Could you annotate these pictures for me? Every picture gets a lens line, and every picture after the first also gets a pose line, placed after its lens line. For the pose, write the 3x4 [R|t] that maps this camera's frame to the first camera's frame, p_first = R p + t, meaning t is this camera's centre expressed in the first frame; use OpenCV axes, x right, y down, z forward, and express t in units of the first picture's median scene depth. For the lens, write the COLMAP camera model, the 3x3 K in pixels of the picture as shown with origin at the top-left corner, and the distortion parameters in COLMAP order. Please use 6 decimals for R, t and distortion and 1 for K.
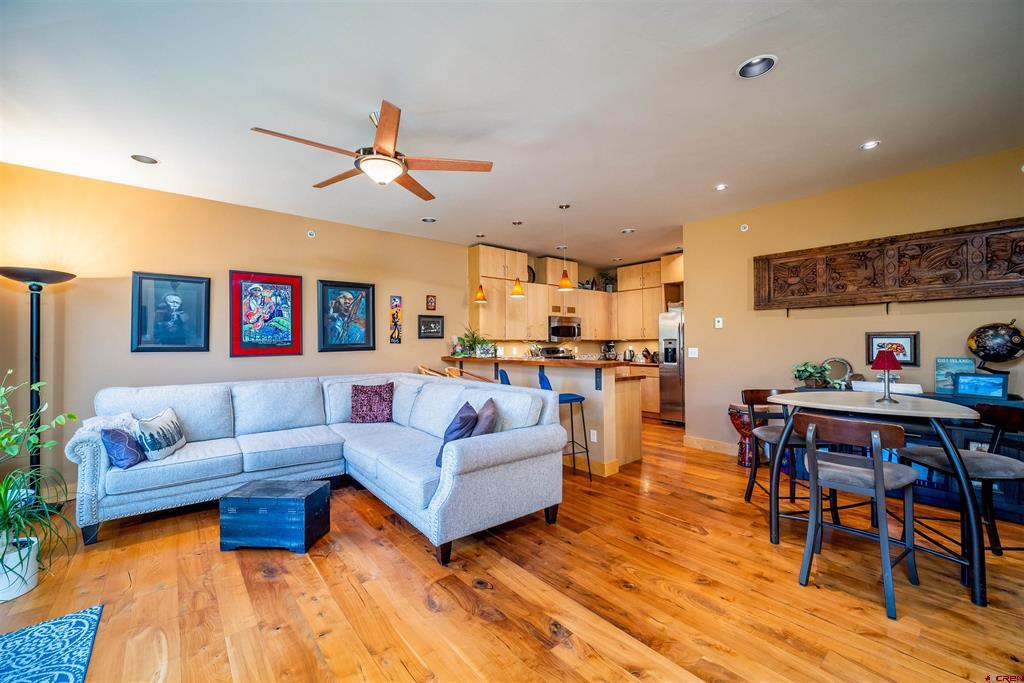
lens RADIAL K [[398.3, 0, 504.2], [0, 398.3, 347.0], [0, 0, 1]] dist [-0.000555, 0.000178]
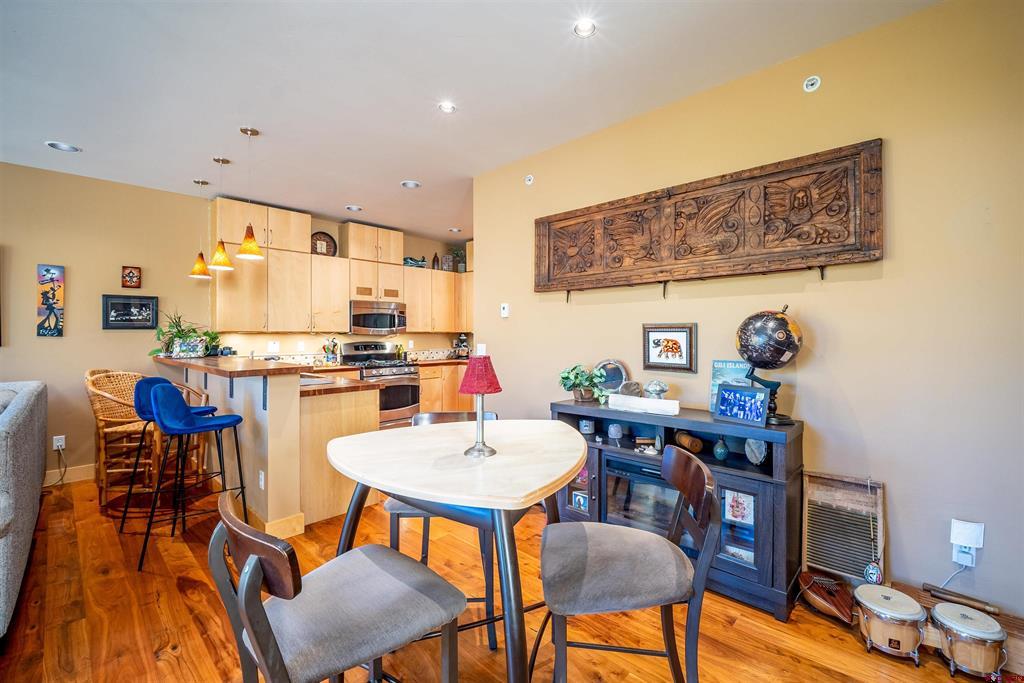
lens RADIAL K [[437.5, 0, 522.0], [0, 437.5, 335.6], [0, 0, 1]] dist [-0.000148, 0.001351]
pose [[0.992605, 0.003643, 0.121337, 0.500385], [-0.002624, 0.999960, -0.008557, -0.007340], [-0.121363, 0.008176, 0.992575, 0.213986]]
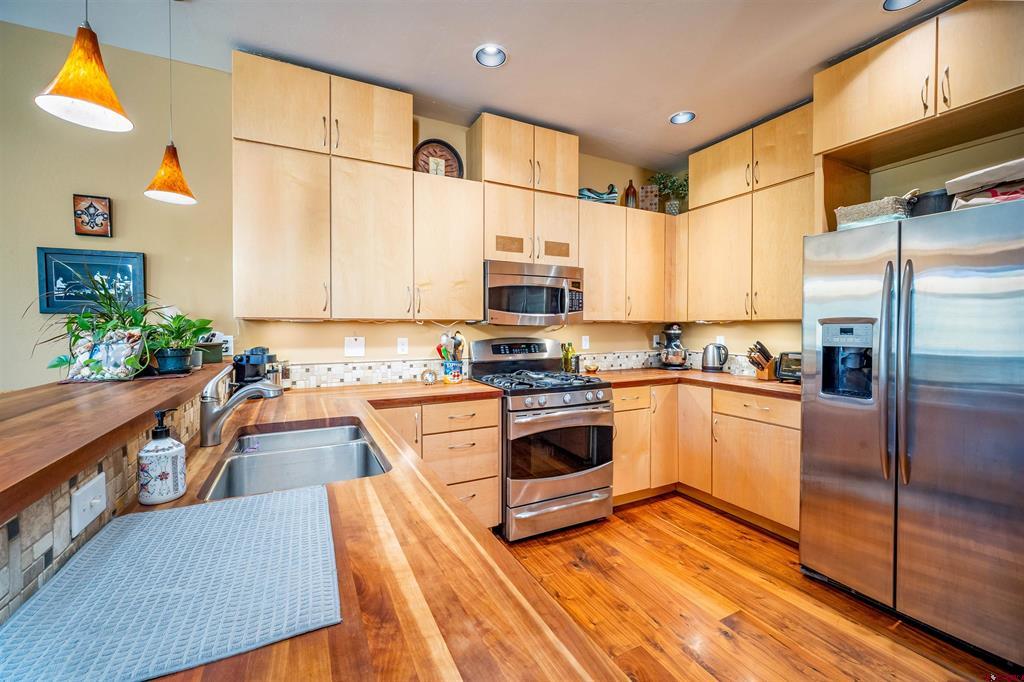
lens RADIAL K [[398.3, 0, 507.4], [0, 398.3, 336.4], [0, 0, 1]] dist [-0.000555, 0.000178]
pose [[0.972821, 0.011109, -0.231290, 0.339976], [-0.007892, 0.999859, 0.014832, -0.011906], [0.231423, -0.012603, 0.972772, 0.929689]]
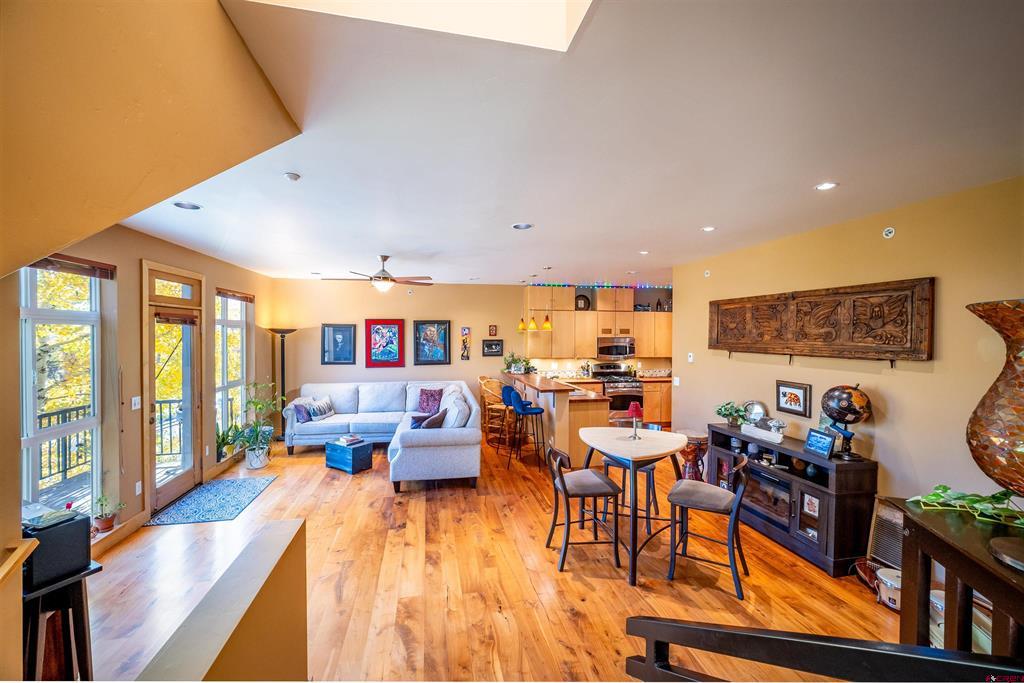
lens RADIAL K [[398.3, 0, 502.7], [0, 398.3, 335.7], [0, 0, 1]] dist [-0.000555, 0.000178]
pose [[0.873981, 0.014916, -0.485730, 0.653765], [-0.015825, 0.999872, 0.002231, -0.122004], [0.485702, 0.005737, 0.874106, -0.236430]]
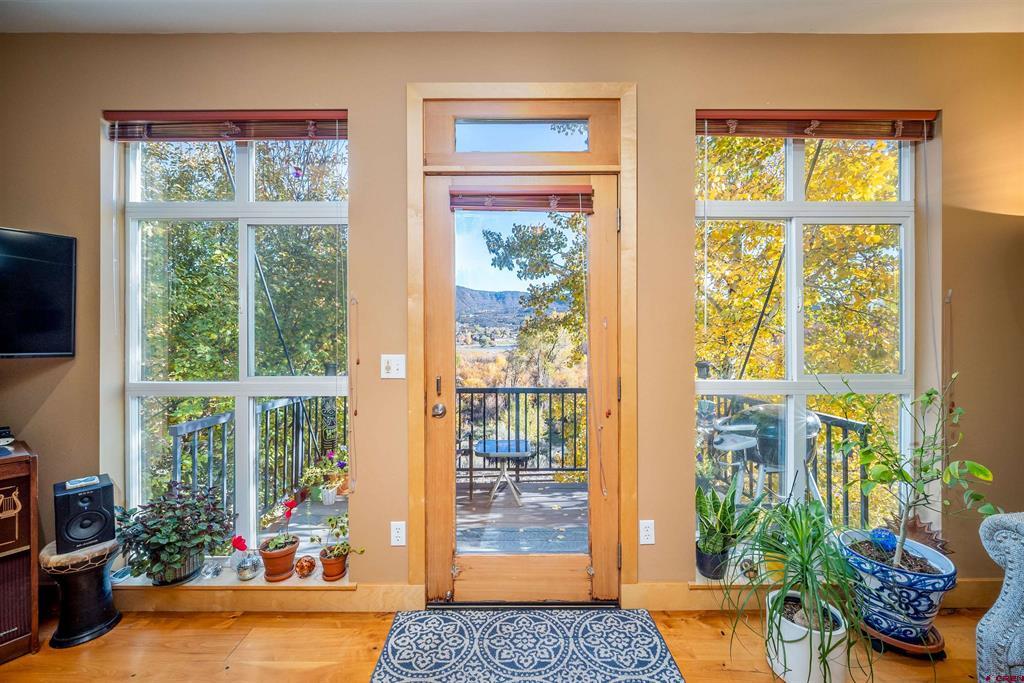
lens RADIAL K [[398.3, 0, 519.7], [0, 398.3, 345.8], [0, 0, 1]] dist [-0.000555, 0.000178]
pose [[-0.640782, 0.008906, -0.767672, -0.164786], [0.001627, 0.999946, 0.010242, 0.005154], [0.767721, 0.005314, -0.640762, 0.490066]]
